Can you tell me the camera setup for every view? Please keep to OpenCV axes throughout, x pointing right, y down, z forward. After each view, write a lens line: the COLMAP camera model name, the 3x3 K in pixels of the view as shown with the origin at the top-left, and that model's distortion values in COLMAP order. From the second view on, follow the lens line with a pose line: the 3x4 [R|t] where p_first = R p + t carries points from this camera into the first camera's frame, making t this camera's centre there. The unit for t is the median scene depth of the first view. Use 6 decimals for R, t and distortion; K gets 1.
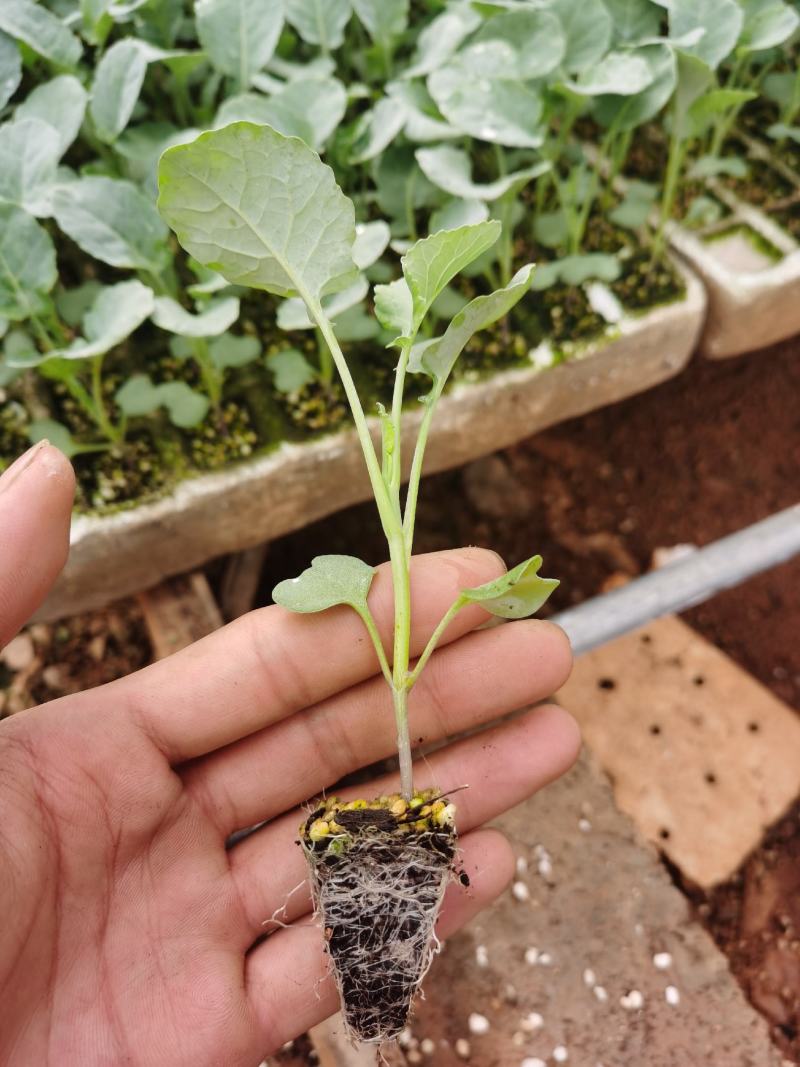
lens RADIAL K [[901.2, 0, 400.9], [0, 901.2, 534.4], [0, 0, 1]] dist [-0.010209, 0.001913]
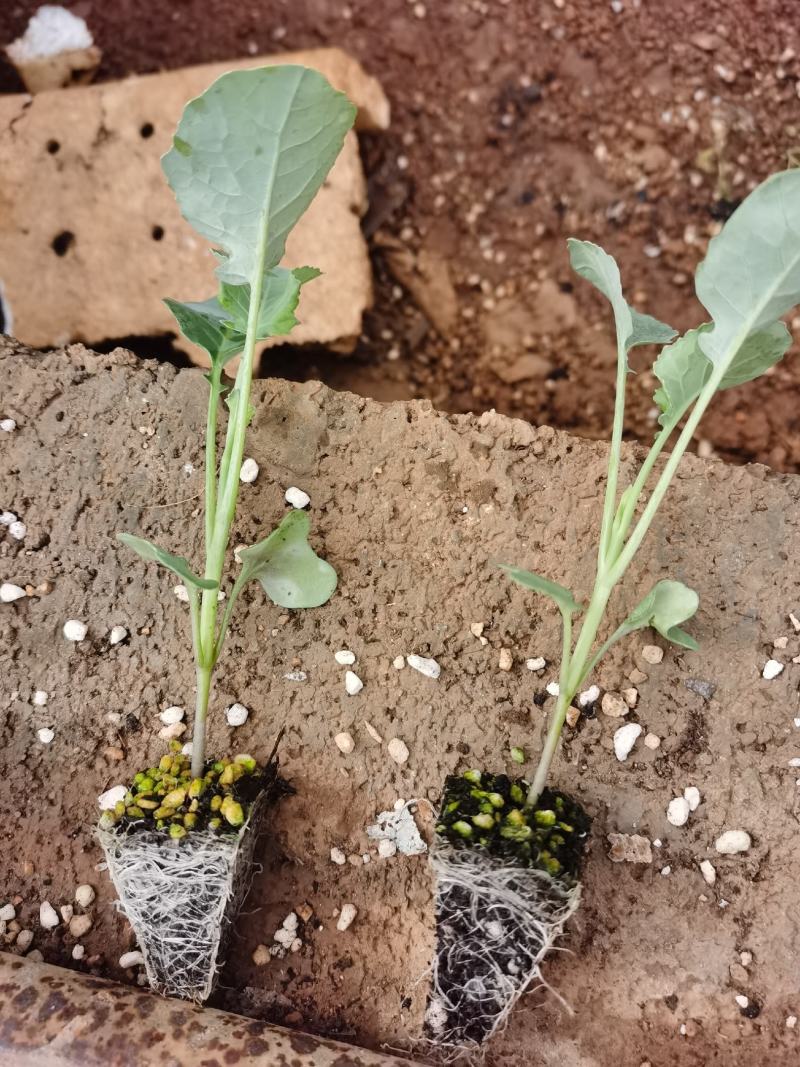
lens RADIAL K [[901.2, 0, 401.3], [0, 901.2, 531.6], [0, 0, 1]] dist [-0.010209, 0.001913]
pose [[0.613923, -0.787892, 0.048216, 0.556731], [0.720007, 0.583971, 0.374924, 0.671432], [-0.323556, -0.195458, 0.925801, 0.838367]]
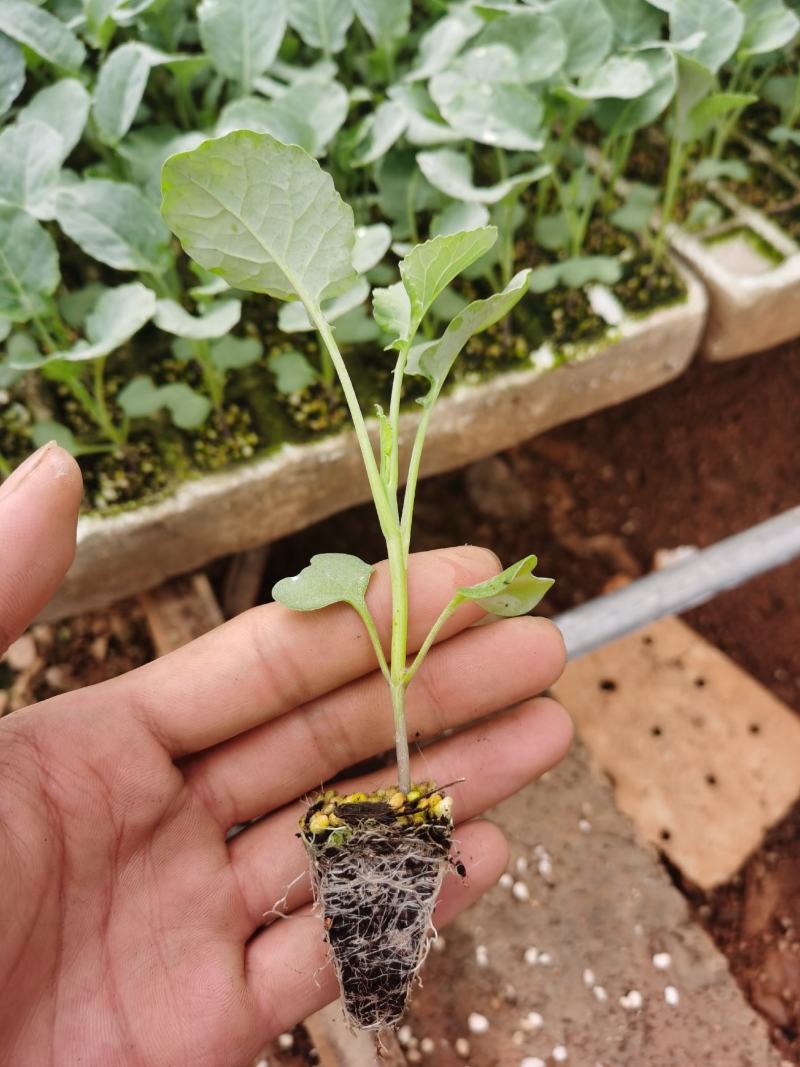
lens RADIAL K [[901.2, 0, 403.8], [0, 901.2, 533.2], [0, 0, 1]] dist [-0.010209, 0.001913]
pose [[0.999999, 0.000981, 0.001396, 0.000833], [-0.000977, 0.999994, -0.003214, 0.000562], [-0.001399, 0.003212, 0.999994, -0.004783]]
